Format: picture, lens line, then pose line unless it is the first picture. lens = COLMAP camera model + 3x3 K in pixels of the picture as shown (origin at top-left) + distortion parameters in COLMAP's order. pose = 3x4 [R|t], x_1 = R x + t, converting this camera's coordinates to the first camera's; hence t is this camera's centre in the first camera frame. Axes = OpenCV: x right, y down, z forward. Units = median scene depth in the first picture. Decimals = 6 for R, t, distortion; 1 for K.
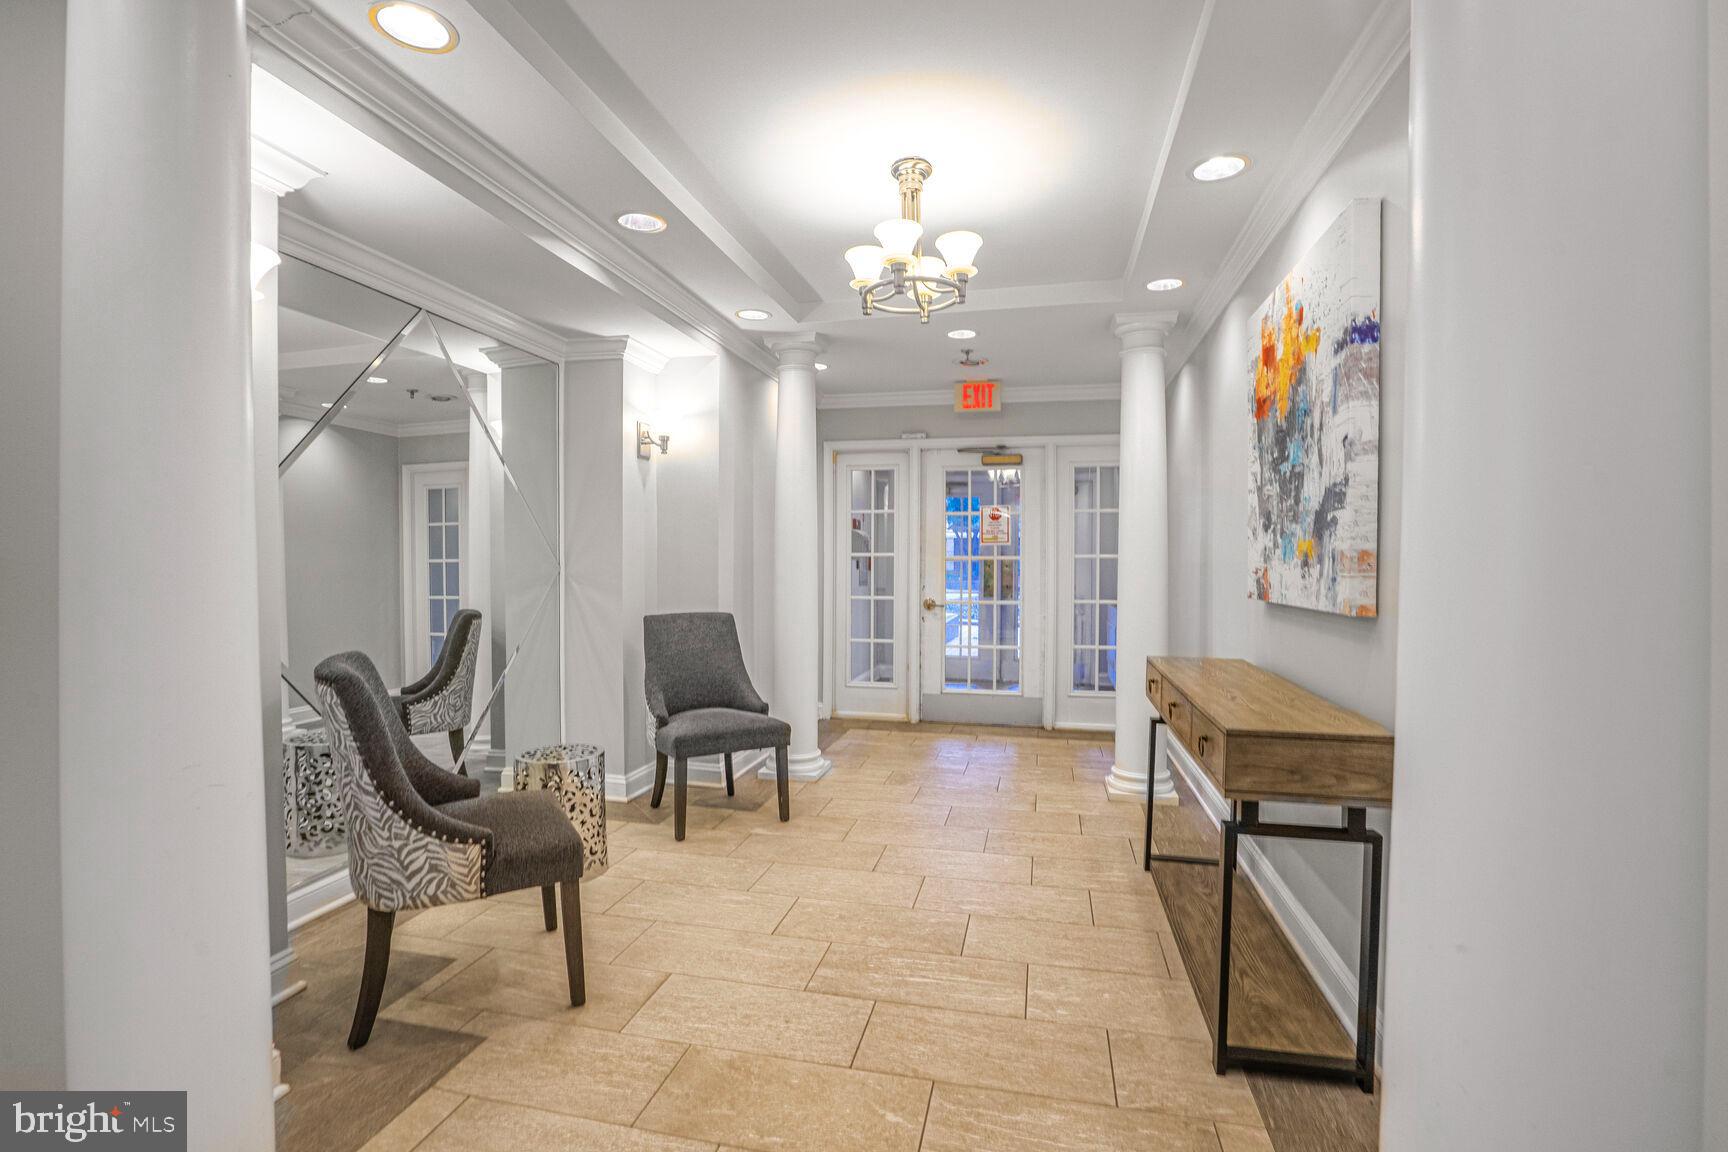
lens RADIAL K [[802.5, 0, 854.7], [0, 802.5, 584.3], [0, 0, 1]] dist [-0.035801, 0.013148]
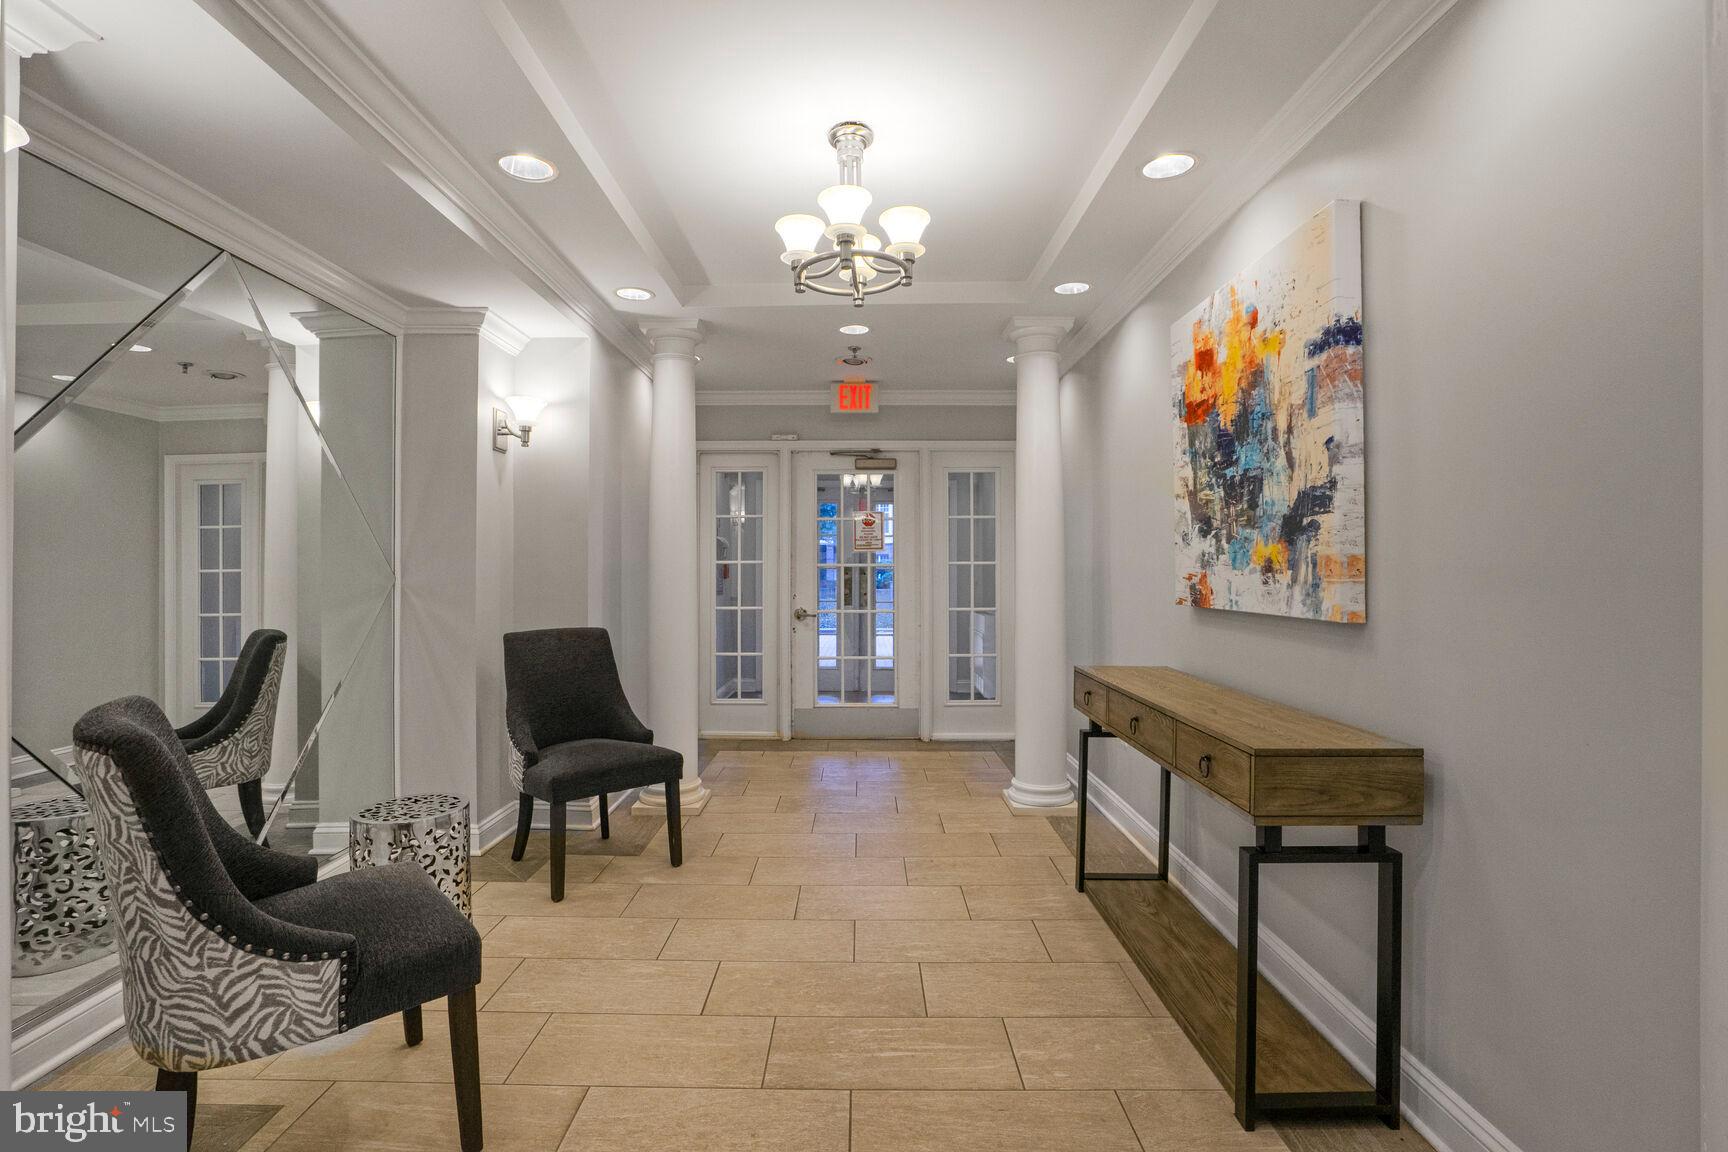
lens RADIAL K [[802.5, 0, 853.5], [0, 802.5, 566.7], [0, 0, 1]] dist [-0.035801, 0.013148]
pose [[0.976346, -0.003610, 0.216184, -0.115536], [0.010449, 0.999480, -0.030501, -0.003815], [-0.215961, 0.032038, 0.975876, 0.125108]]
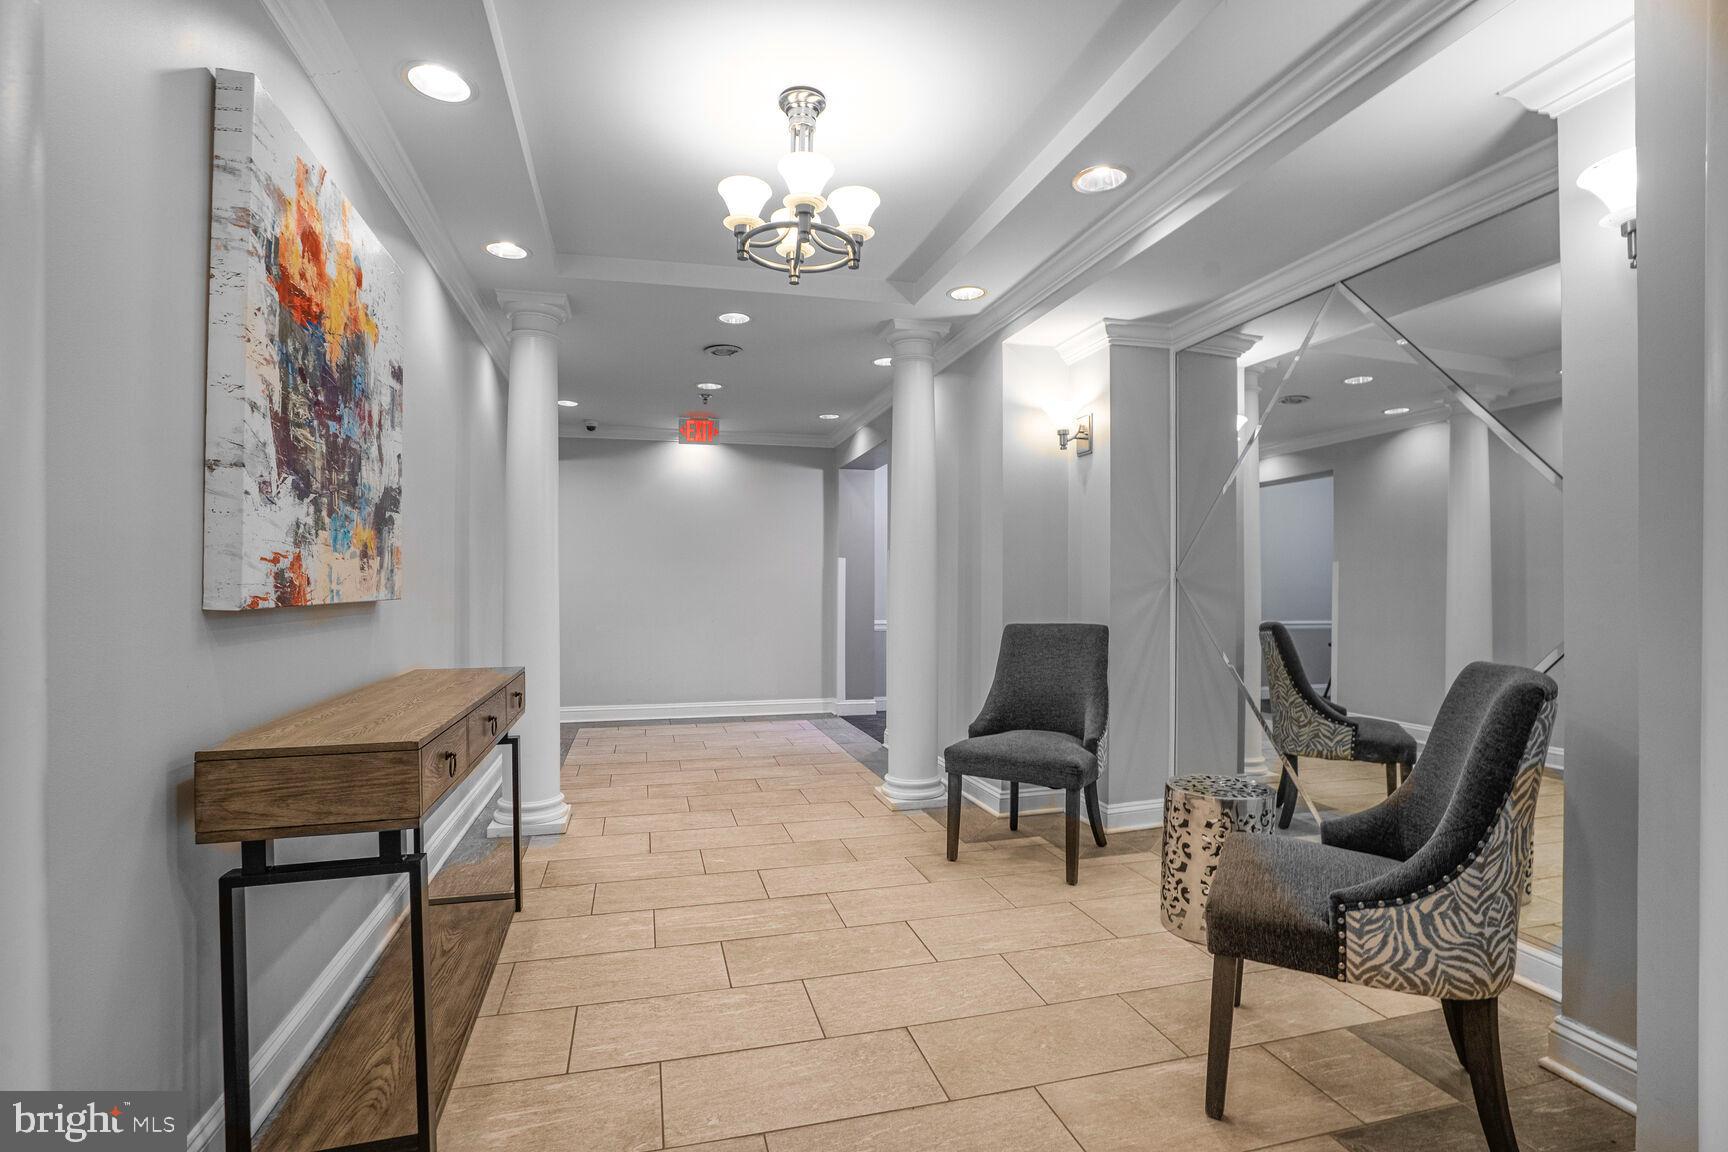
lens RADIAL K [[802.5, 0, 878.2], [0, 802.5, 584.4], [0, 0, 1]] dist [-0.035801, 0.013148]
pose [[-0.868159, -0.007302, -0.496232, 0.408360], [-0.021360, 0.999515, 0.022660, -0.020069], [0.495826, 0.030272, -0.867894, 1.714889]]
